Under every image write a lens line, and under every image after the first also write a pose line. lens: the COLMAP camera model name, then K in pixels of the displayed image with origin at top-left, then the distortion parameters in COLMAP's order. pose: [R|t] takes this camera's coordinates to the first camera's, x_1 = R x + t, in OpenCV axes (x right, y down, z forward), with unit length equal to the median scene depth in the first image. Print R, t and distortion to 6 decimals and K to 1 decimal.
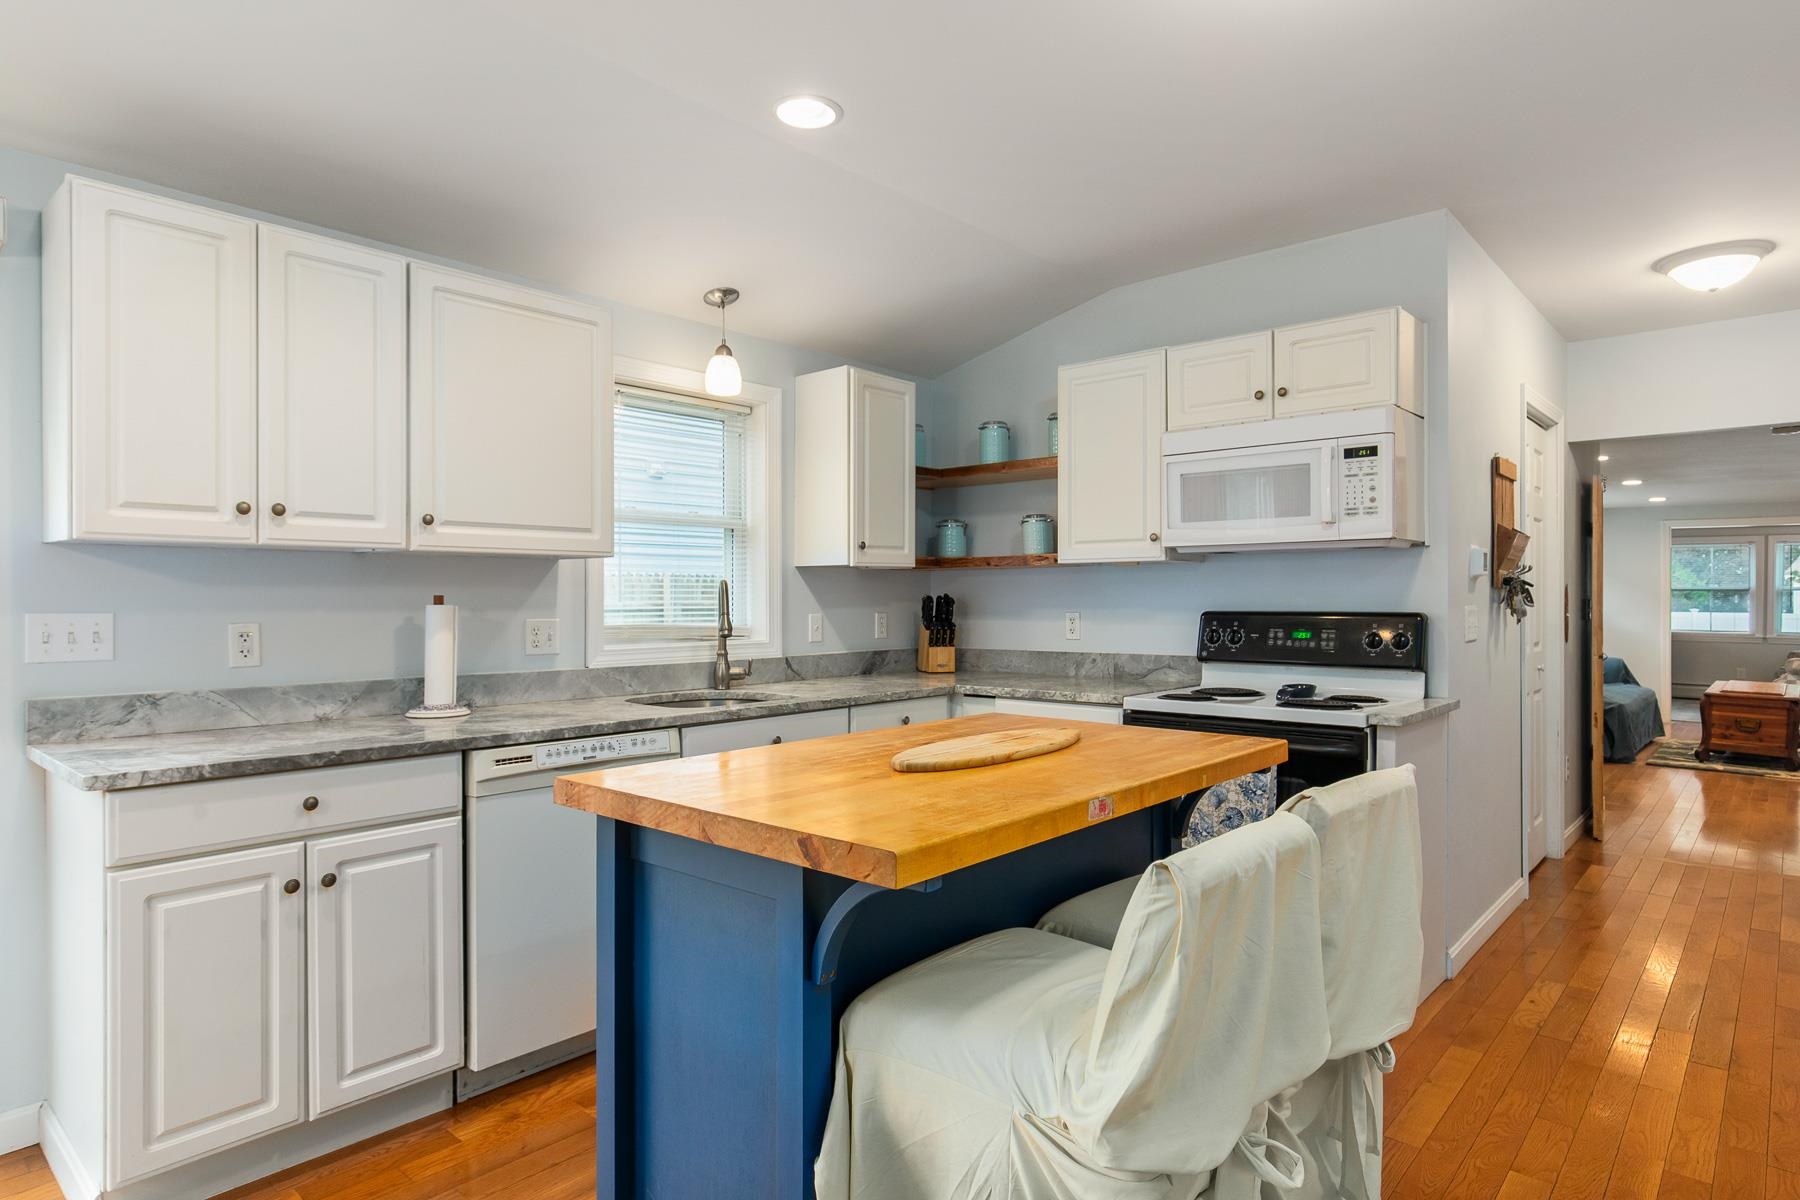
lens RADIAL K [[1028.7, 0, 901.4], [0, 1028.7, 594.5], [0, 0, 1]] dist [0.000517, 0.000266]
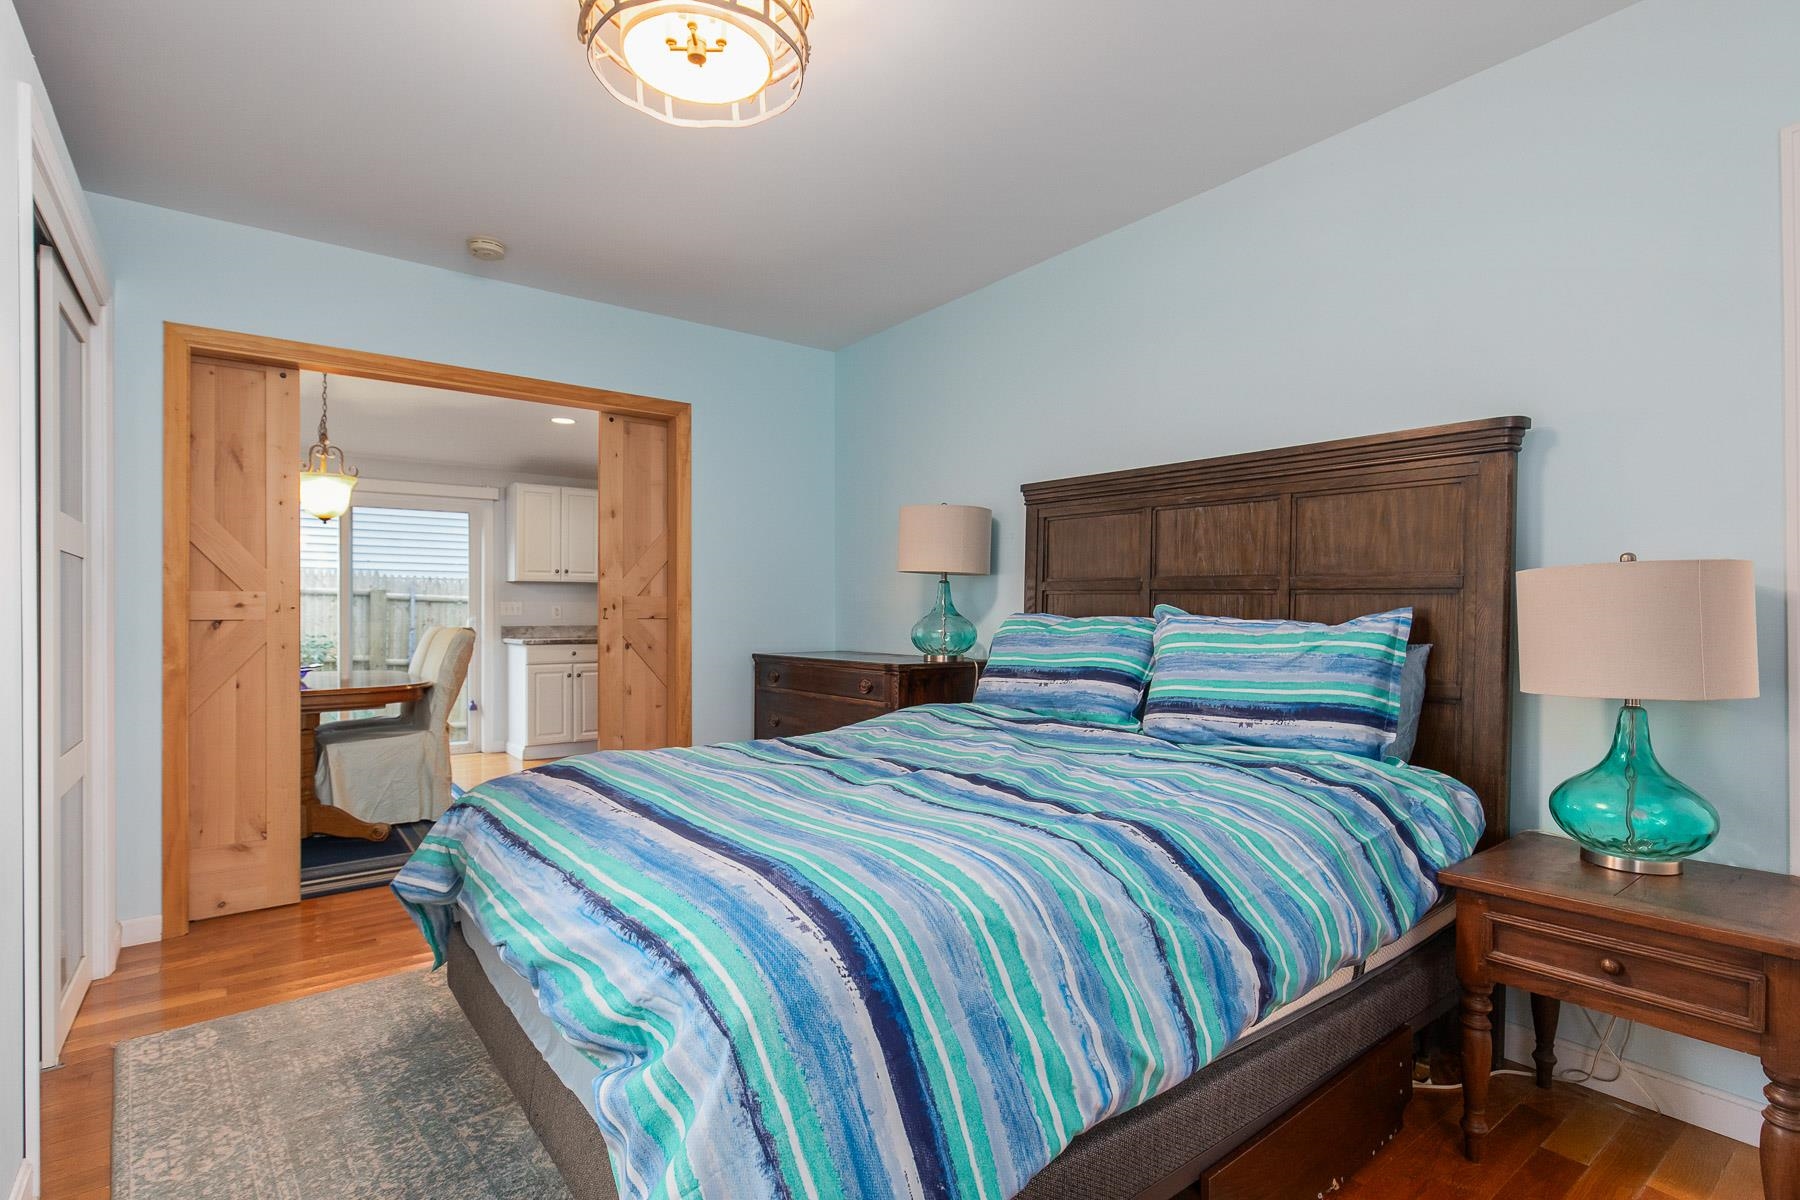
lens RADIAL K [[858.9, 0, 903.1], [0, 858.9, 604.5], [0, 0, 1]] dist [-0.012534, 0.000078]
pose [[0.984341, -0.004543, -0.176217, 1.093281], [0.002753, 0.999942, -0.010400, 0.066151], [0.176254, 0.009752, 0.984296, -1.760323]]
